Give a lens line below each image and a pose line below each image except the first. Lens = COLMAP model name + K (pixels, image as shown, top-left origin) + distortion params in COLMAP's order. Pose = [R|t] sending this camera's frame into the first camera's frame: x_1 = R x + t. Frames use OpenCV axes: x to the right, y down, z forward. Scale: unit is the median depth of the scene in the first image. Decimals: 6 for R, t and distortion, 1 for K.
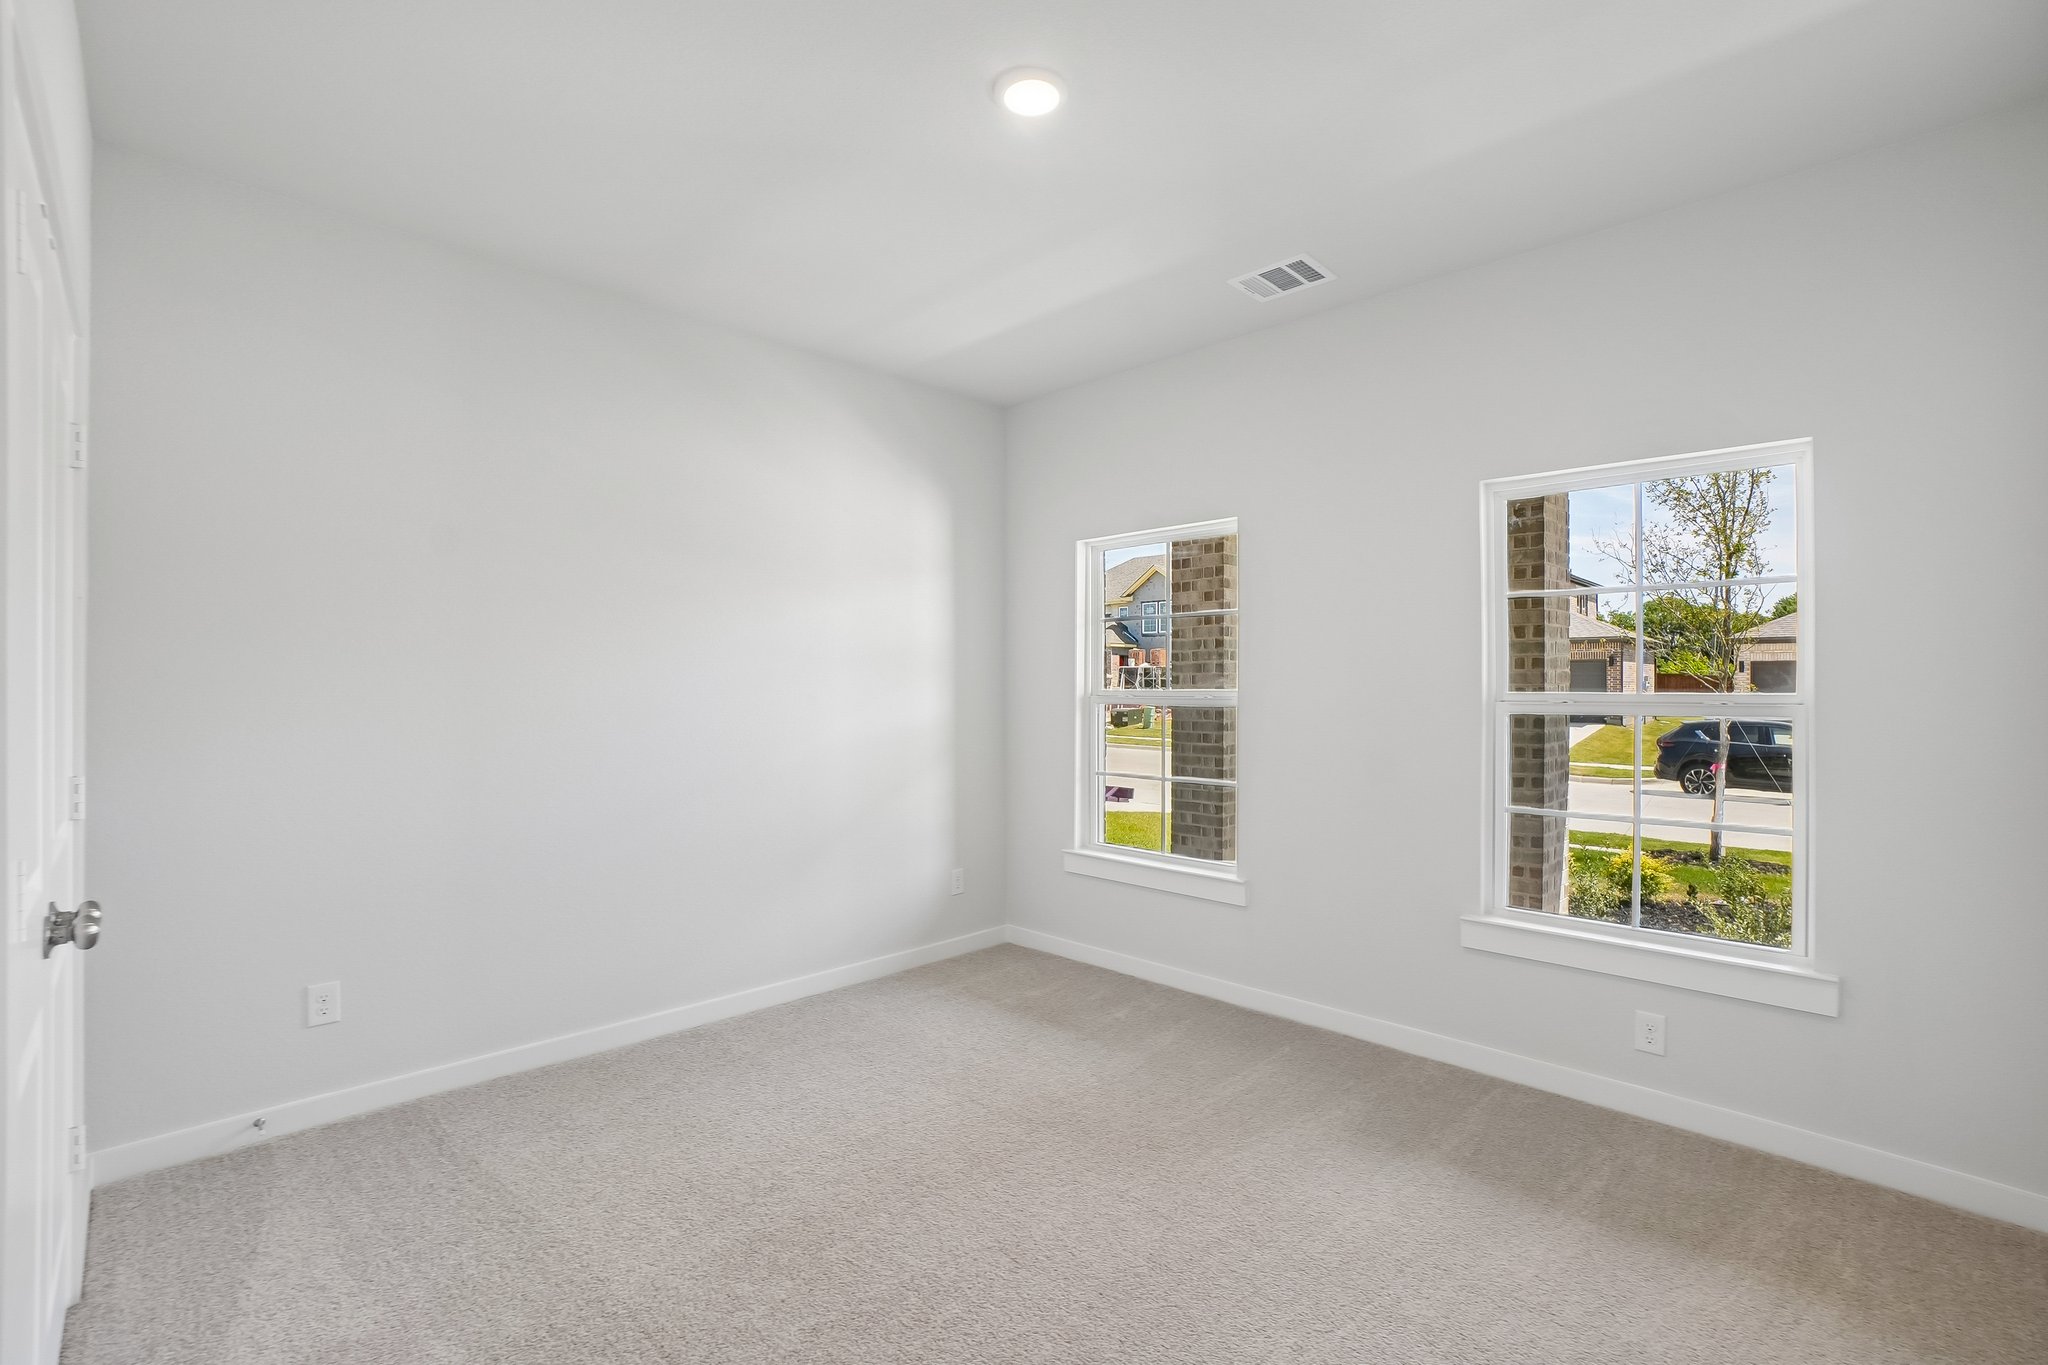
lens RADIAL K [[915.4, 0, 1007.7], [0, 915.4, 667.9], [0, 0, 1]] dist [-0.056241, 0.021000]
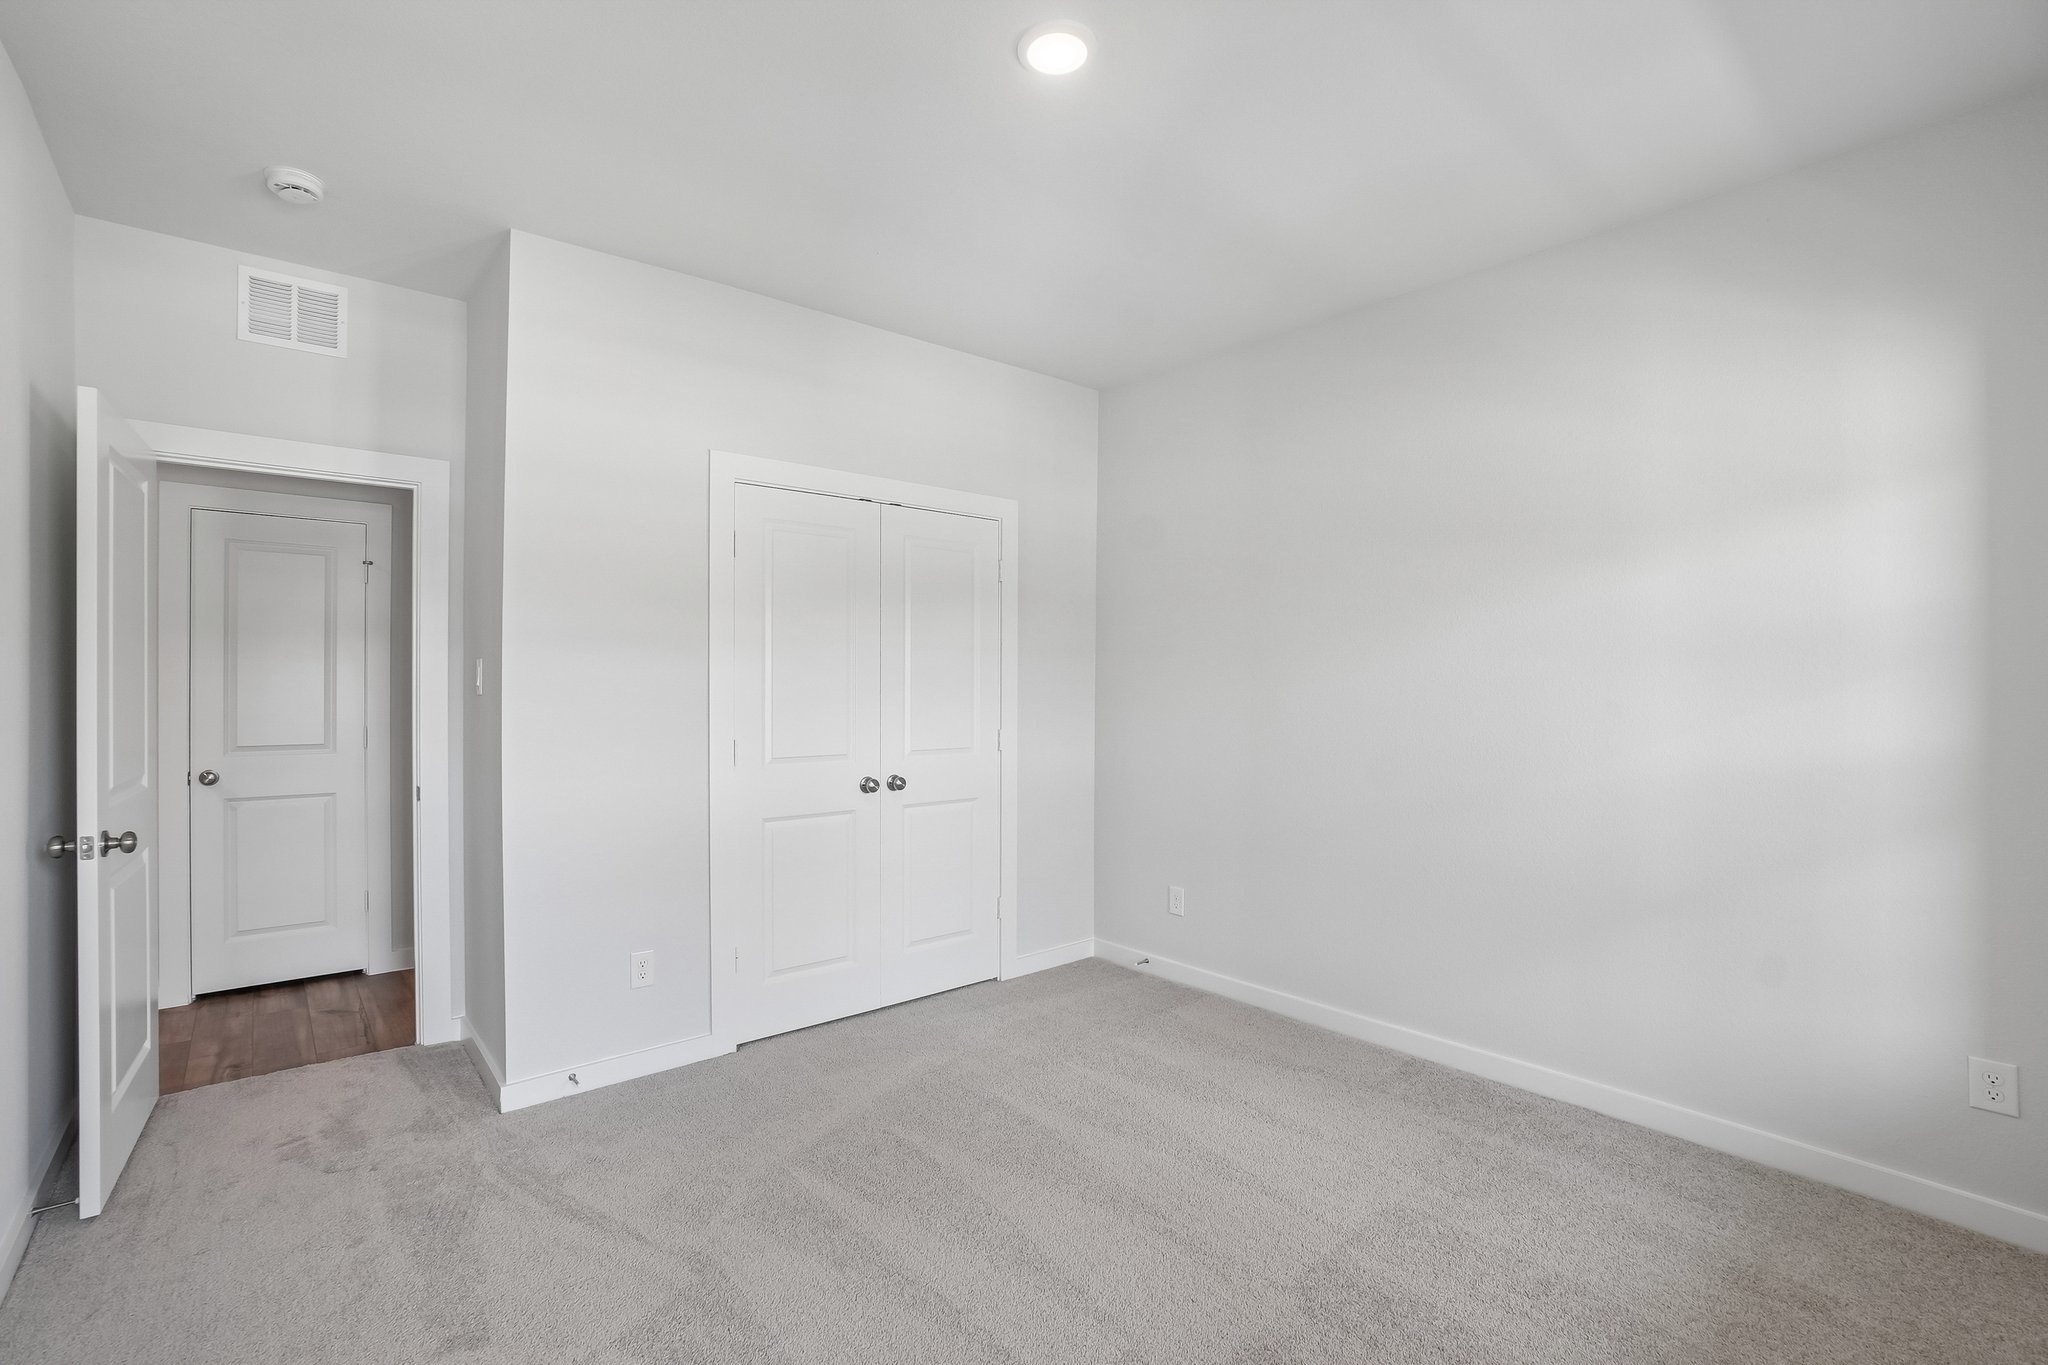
lens RADIAL K [[915.4, 0, 1007.7], [0, 915.4, 667.9], [0, 0, 1]] dist [-0.056241, 0.021000]
pose [[-0.079028, -0.022648, -0.996615, 0.699761], [0.012879, 0.999635, -0.023738, 0.016230], [0.996789, -0.014711, -0.078708, 0.747552]]
